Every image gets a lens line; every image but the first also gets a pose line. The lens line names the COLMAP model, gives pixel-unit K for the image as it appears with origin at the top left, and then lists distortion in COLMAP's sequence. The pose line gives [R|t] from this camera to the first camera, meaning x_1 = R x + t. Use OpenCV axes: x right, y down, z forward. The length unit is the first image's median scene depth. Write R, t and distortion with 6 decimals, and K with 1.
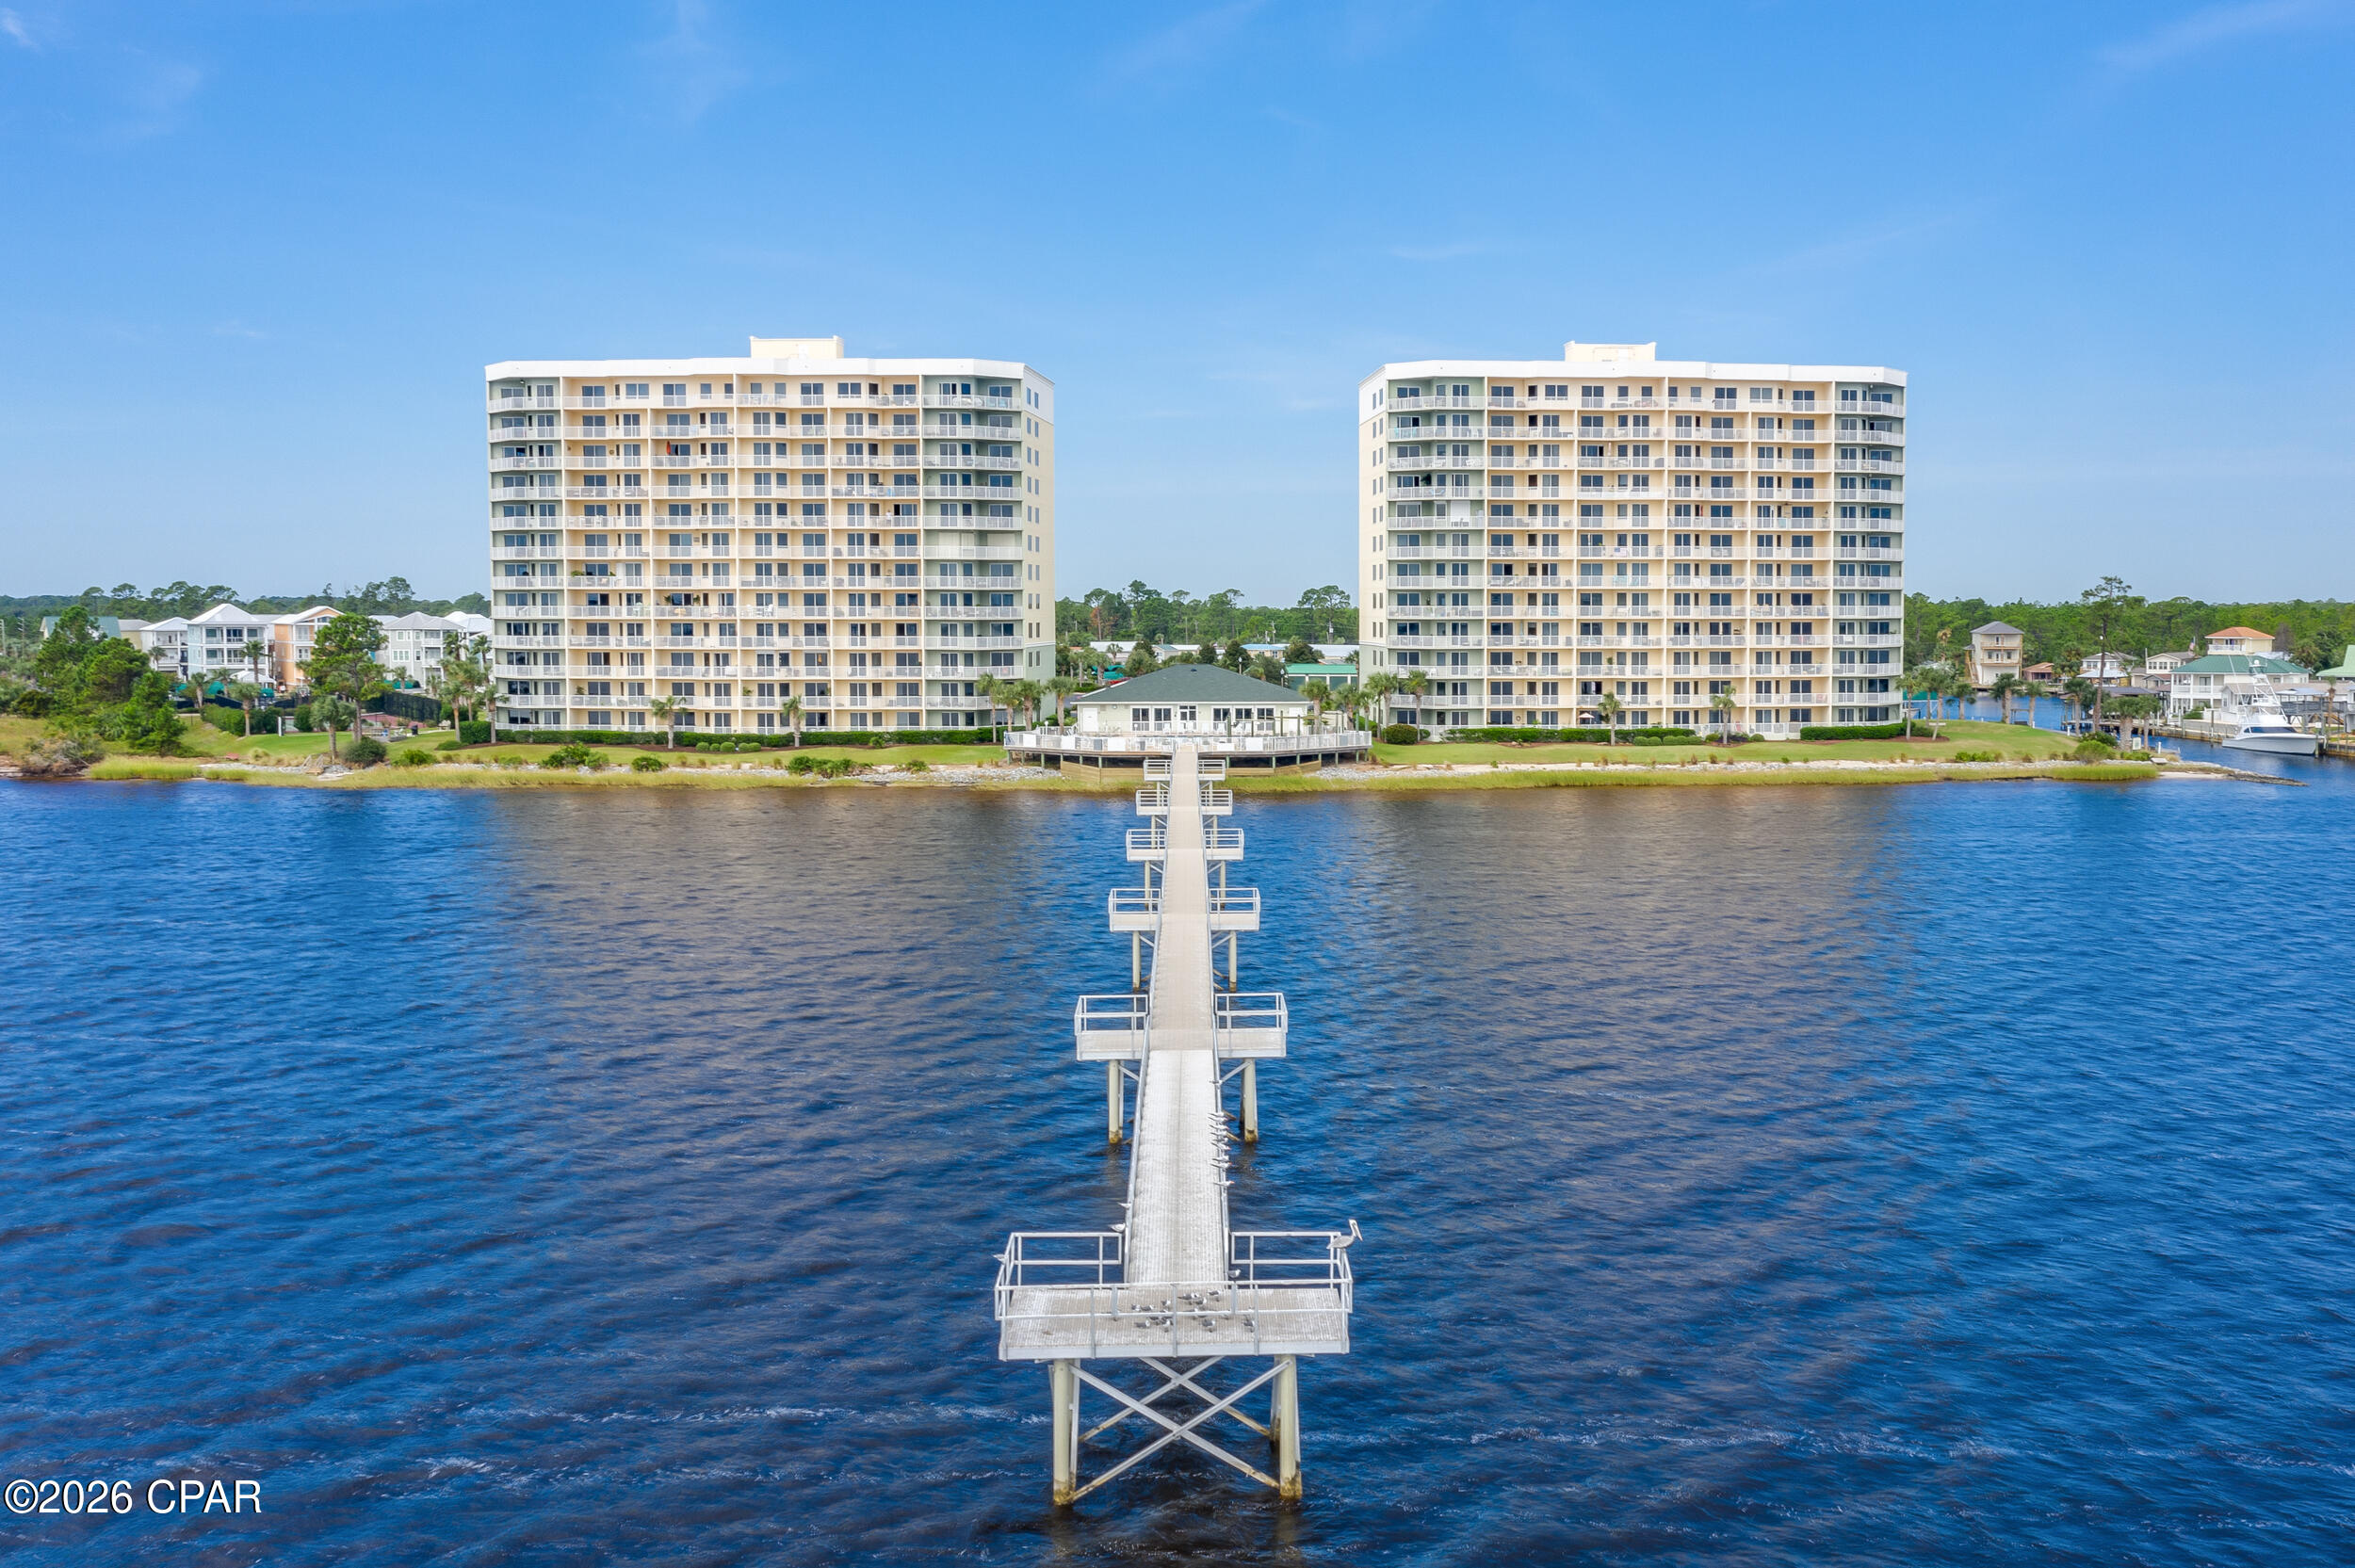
lens RADIAL K [[2040.0, 0, 1173.9], [0, 2040.0, 772.9], [0, 0, 1]] dist [-0.013740, 0.007638]
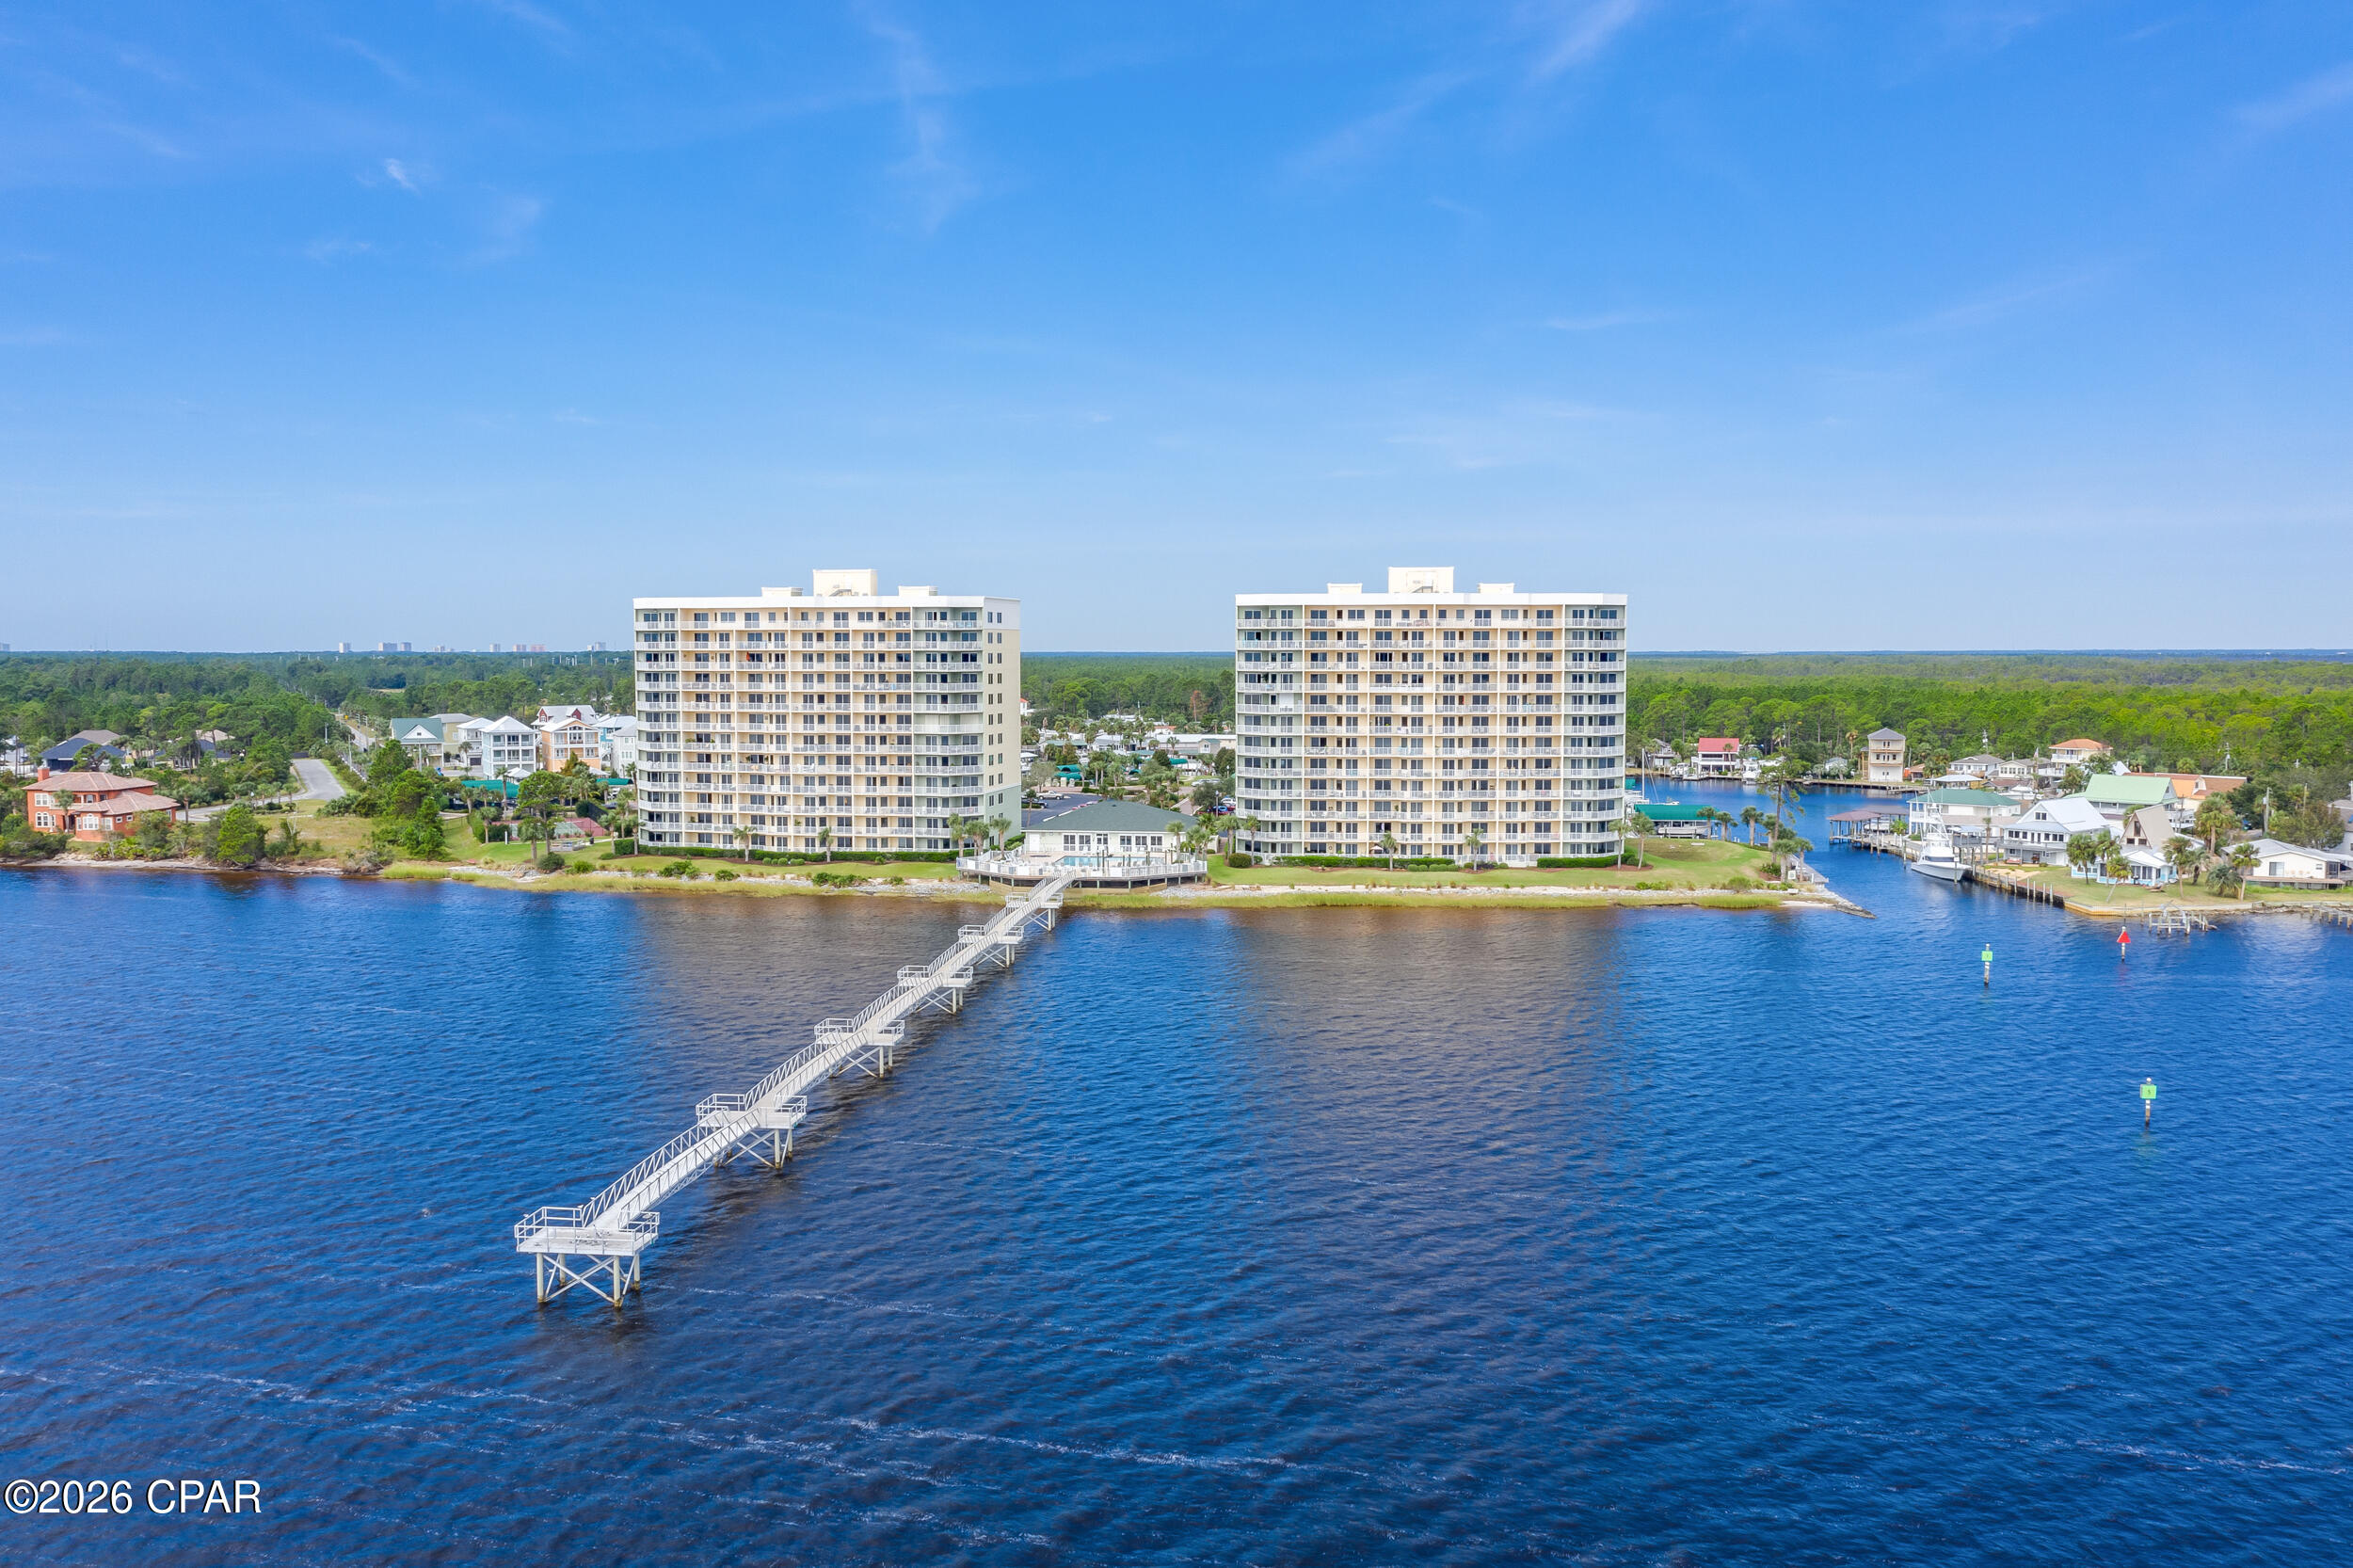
lens RADIAL K [[2038.5, 0, 1174.7], [0, 2038.5, 786.5], [0, 0, 1]] dist [-0.013740, 0.007638]
pose [[0.984945, 0.013572, -0.172336, 0.309719], [-0.008751, 0.999550, 0.028702, -0.110238], [0.172648, -0.026762, 0.984620, -0.397735]]
